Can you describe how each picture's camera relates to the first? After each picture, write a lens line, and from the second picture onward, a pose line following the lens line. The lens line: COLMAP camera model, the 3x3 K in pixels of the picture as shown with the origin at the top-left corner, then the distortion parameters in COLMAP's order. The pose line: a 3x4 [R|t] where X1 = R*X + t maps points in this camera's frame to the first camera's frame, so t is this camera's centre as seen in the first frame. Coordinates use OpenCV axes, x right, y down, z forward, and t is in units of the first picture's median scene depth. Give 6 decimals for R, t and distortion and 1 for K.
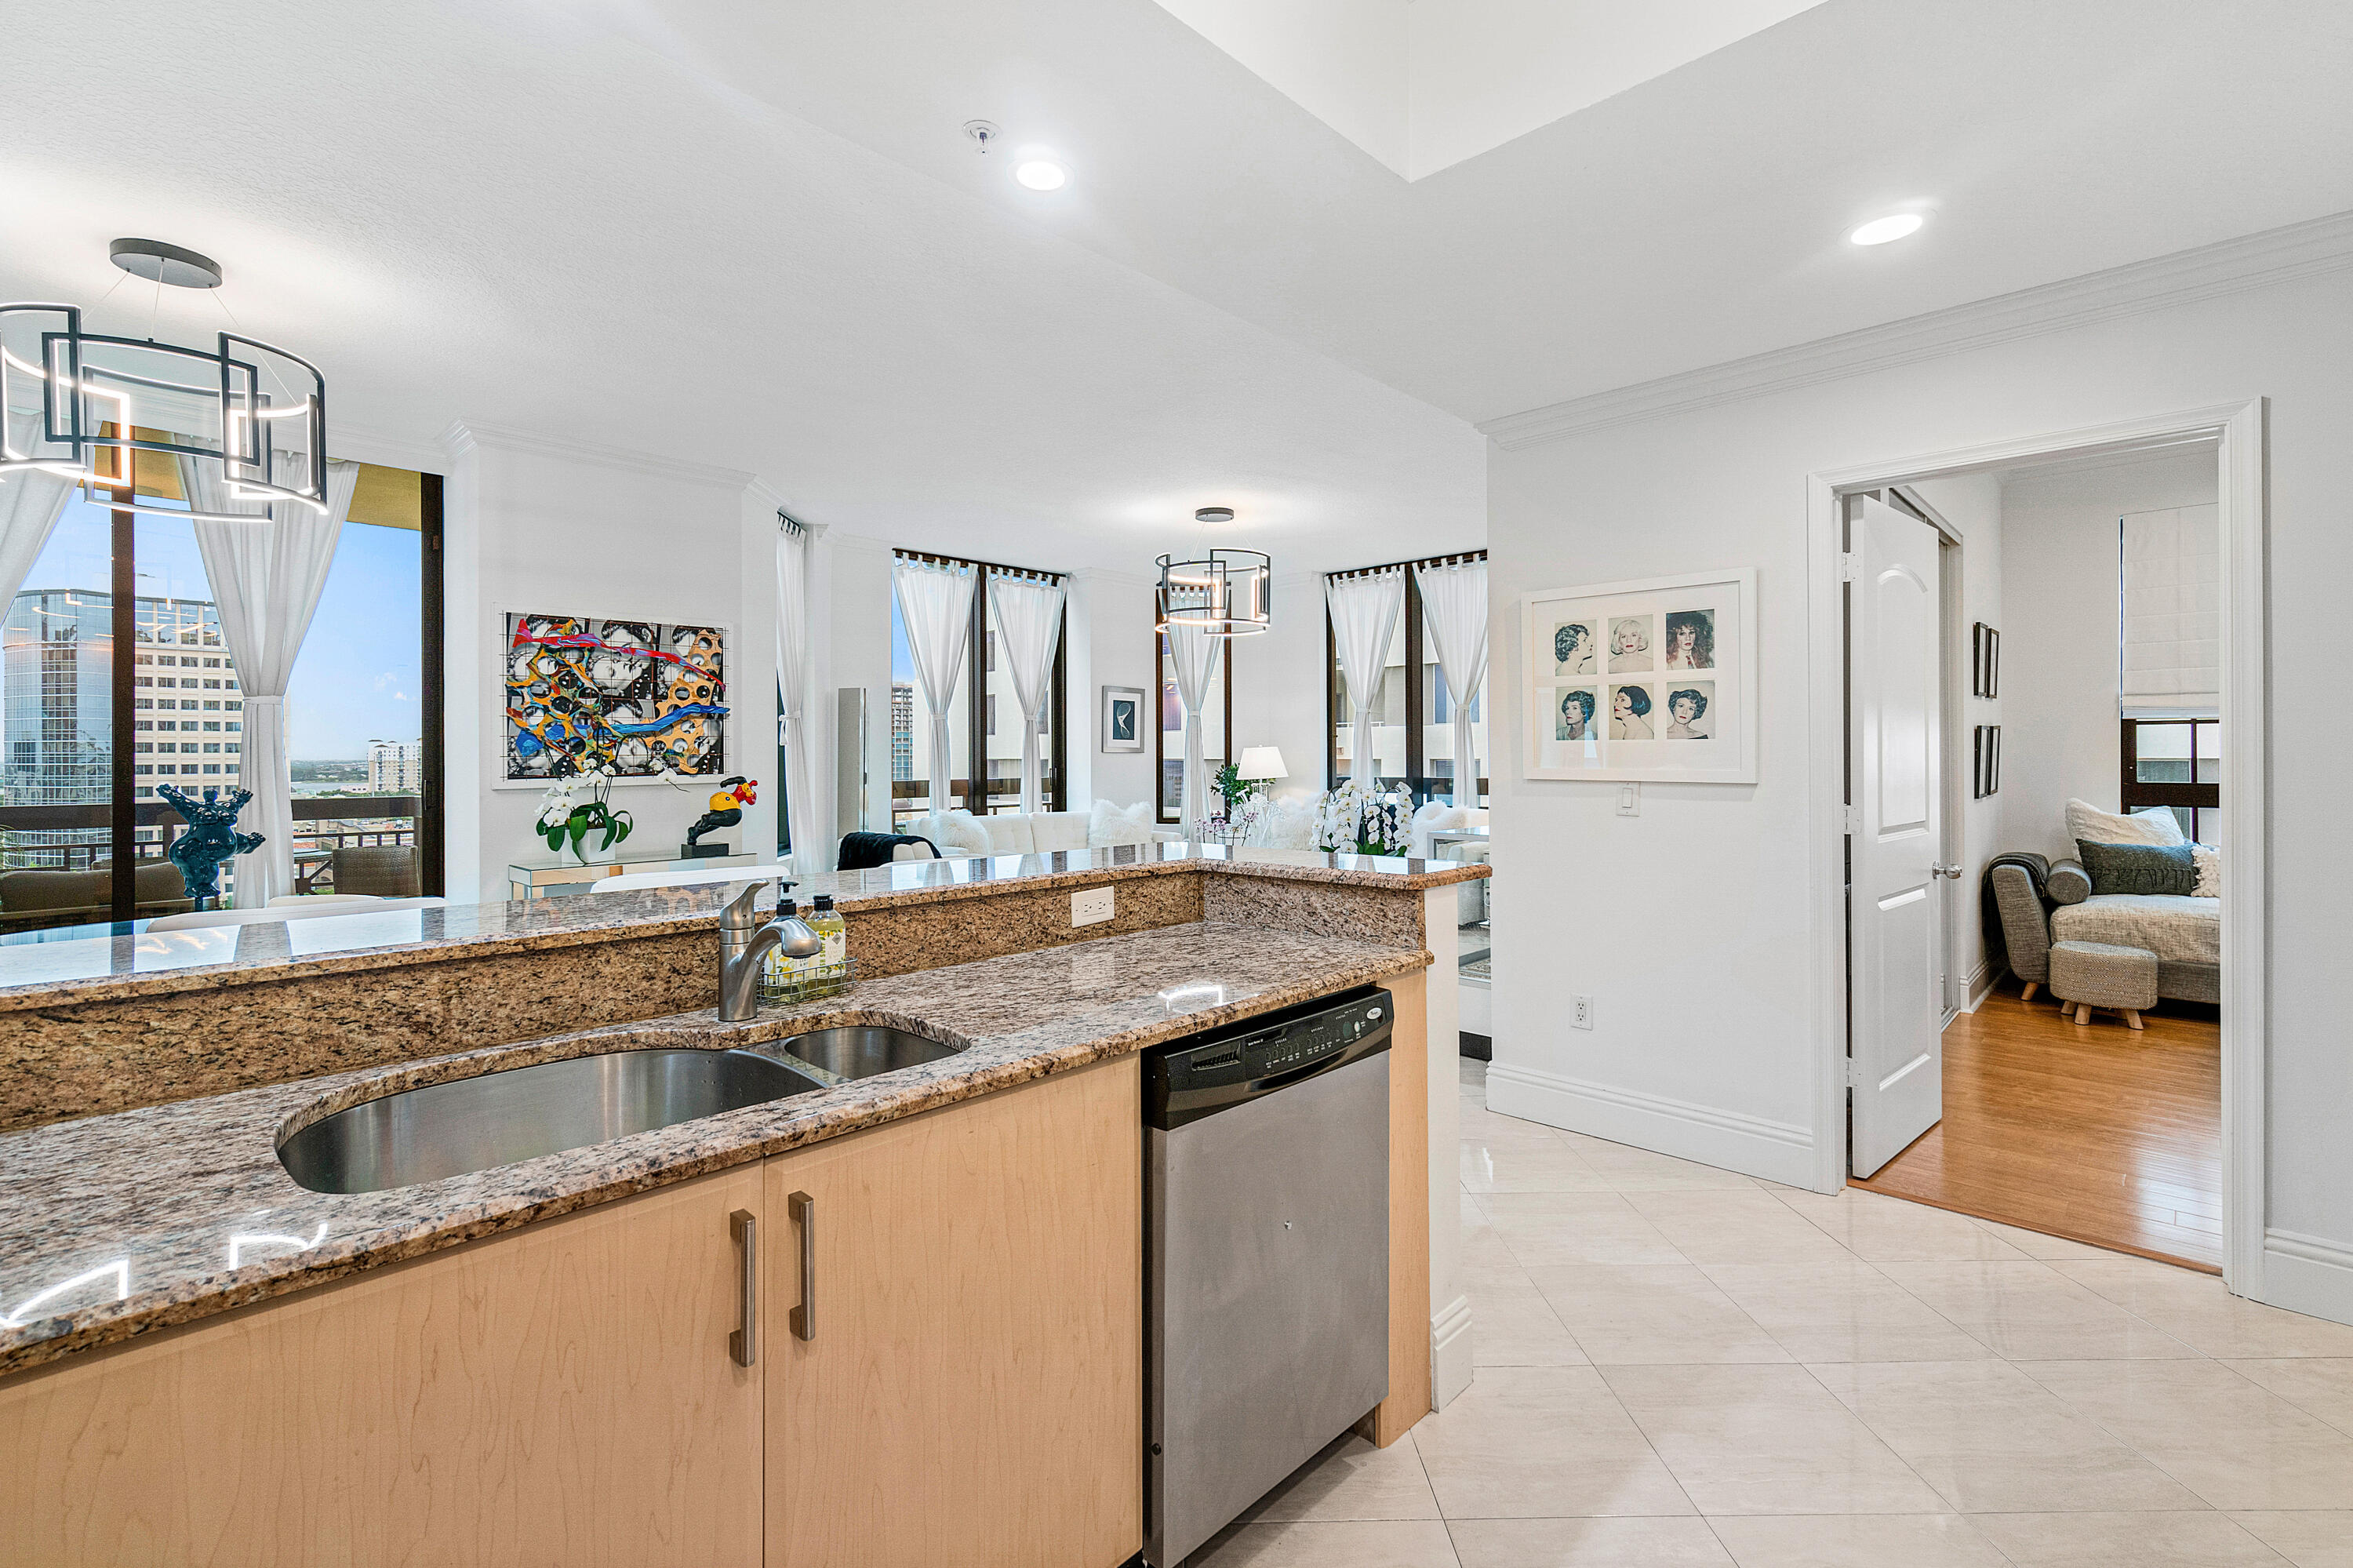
lens RADIAL K [[1064.4, 0, 1156.6], [0, 1064.4, 749.8], [0, 0, 1]] dist [0.003230, 0.001238]
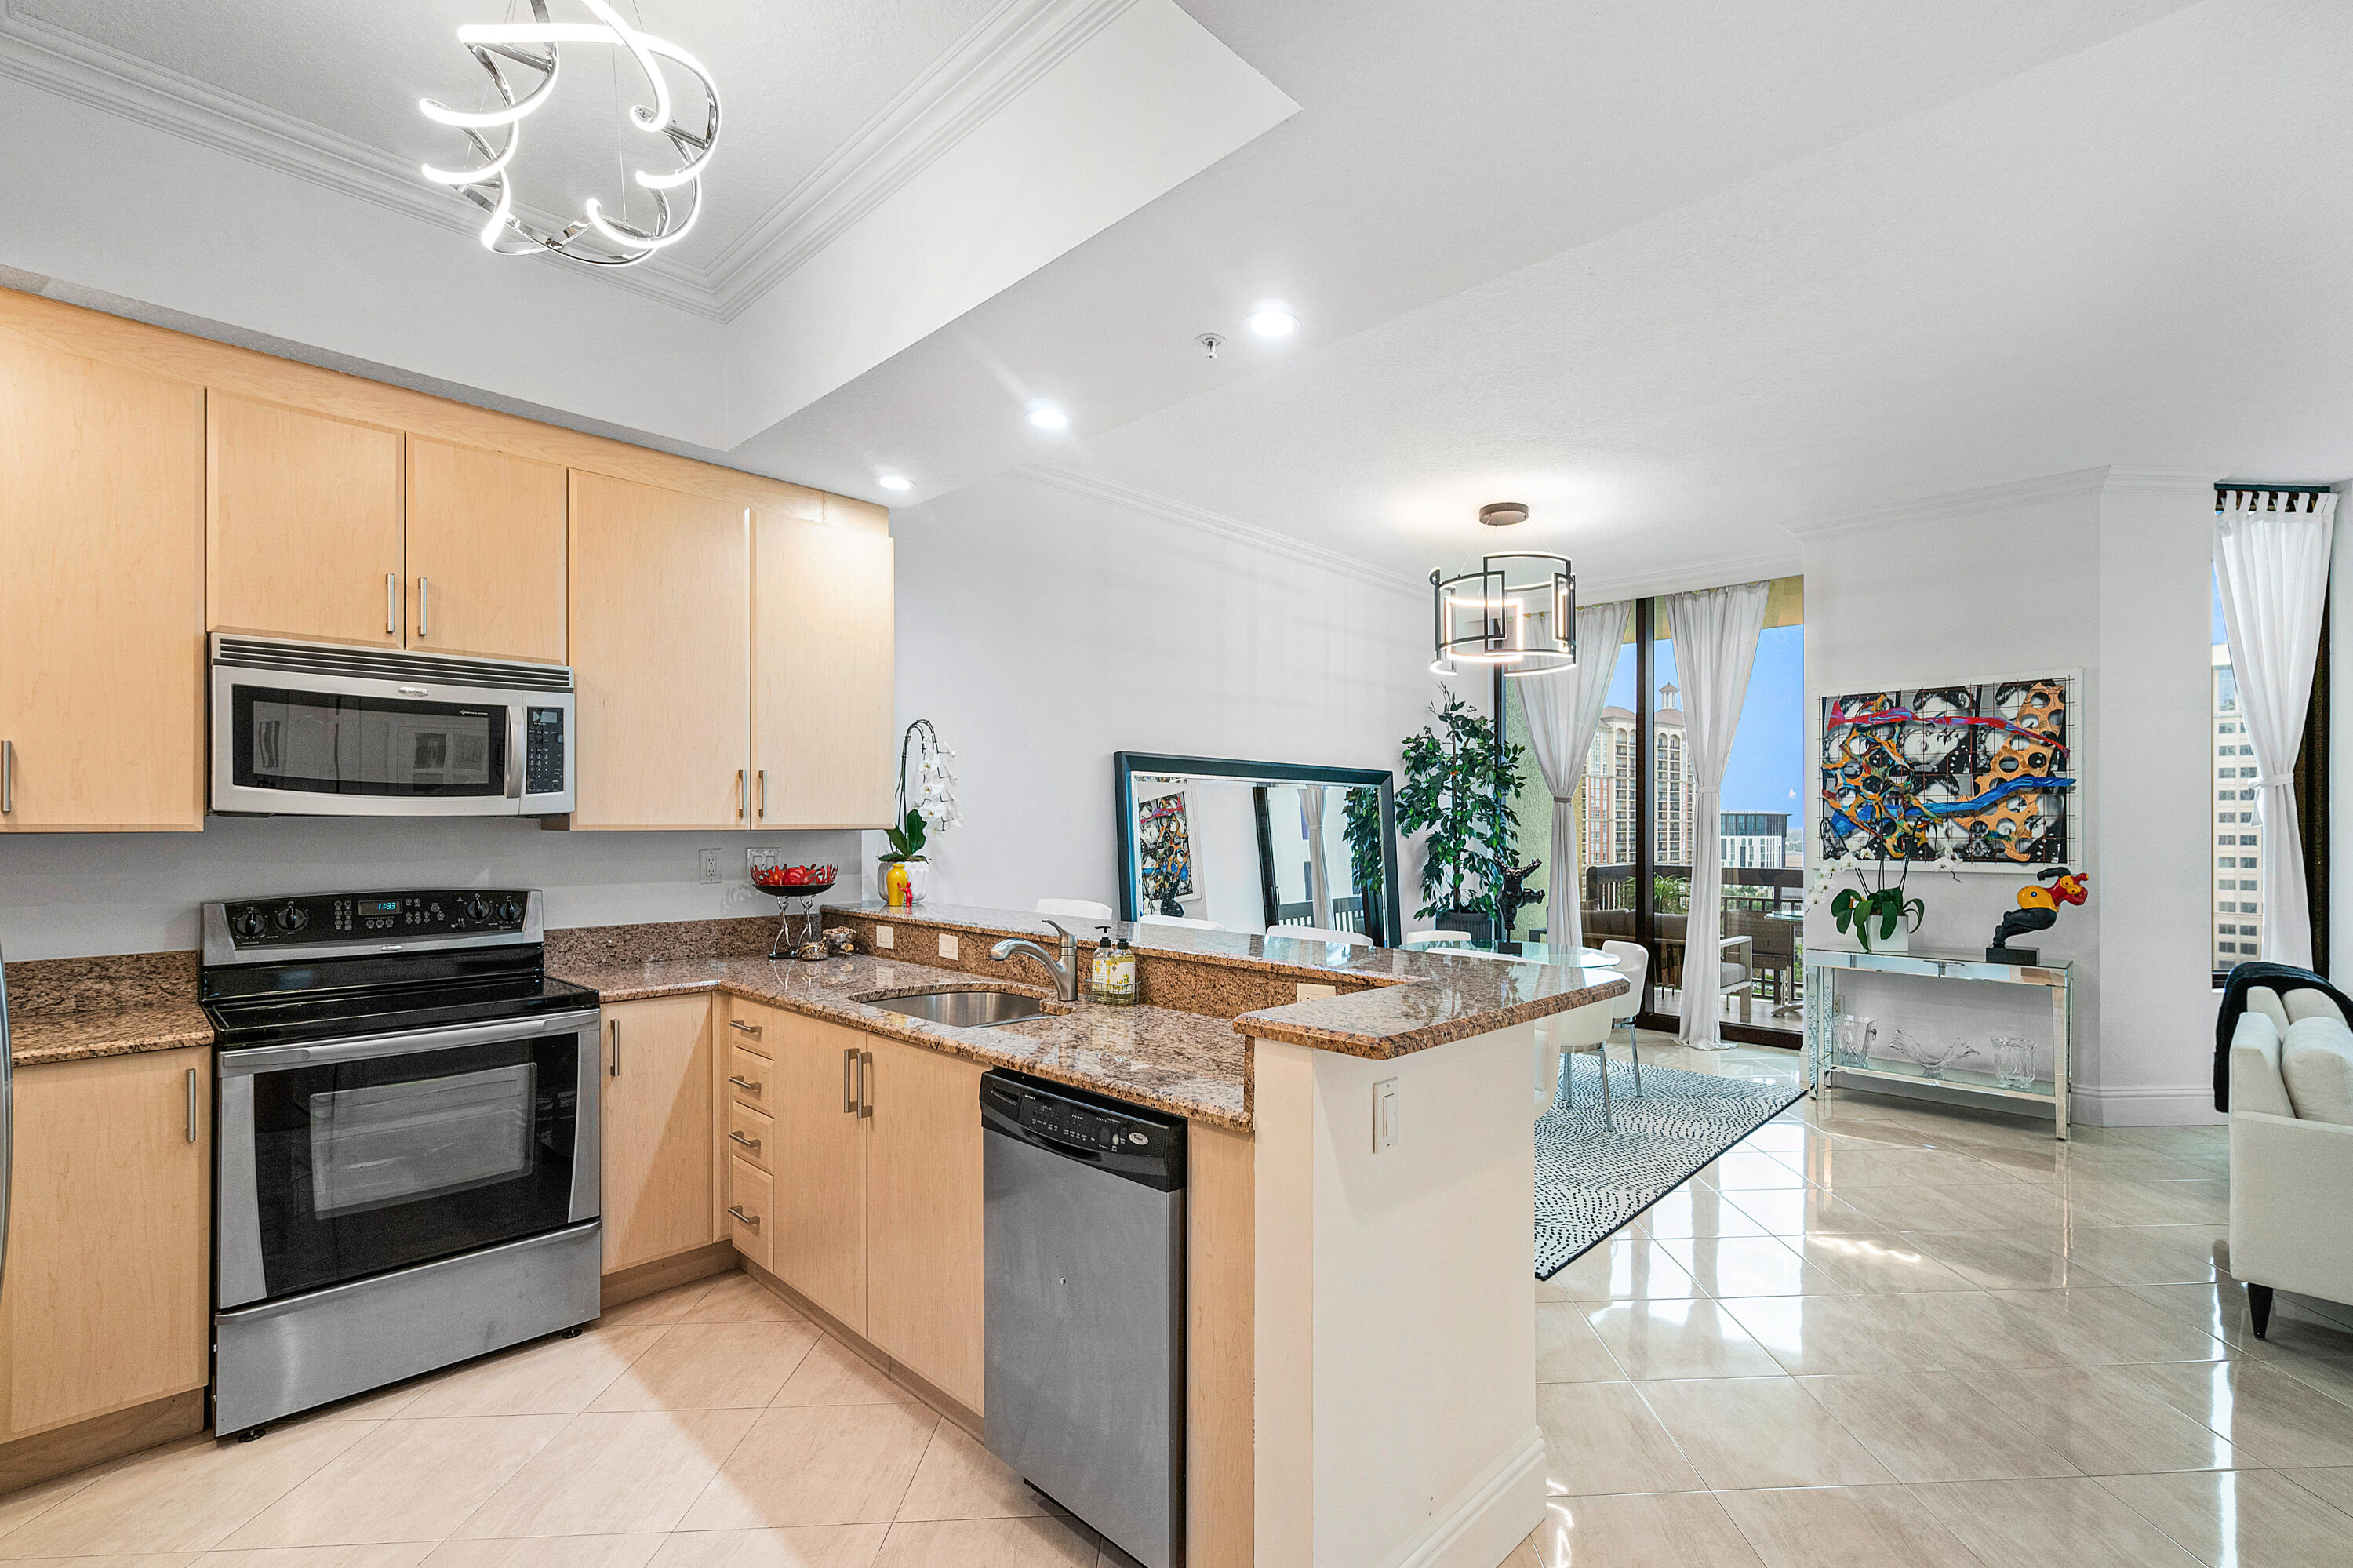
lens RADIAL K [[1064.4, 0, 1177.6], [0, 1064.4, 807.0], [0, 0, 1]] dist [0.003230, 0.001238]
pose [[-0.019001, -0.011911, -0.999749, 0.415252], [0.001667, 0.999927, -0.011945, -0.011232], [0.999818, -0.001894, -0.018980, 0.384330]]
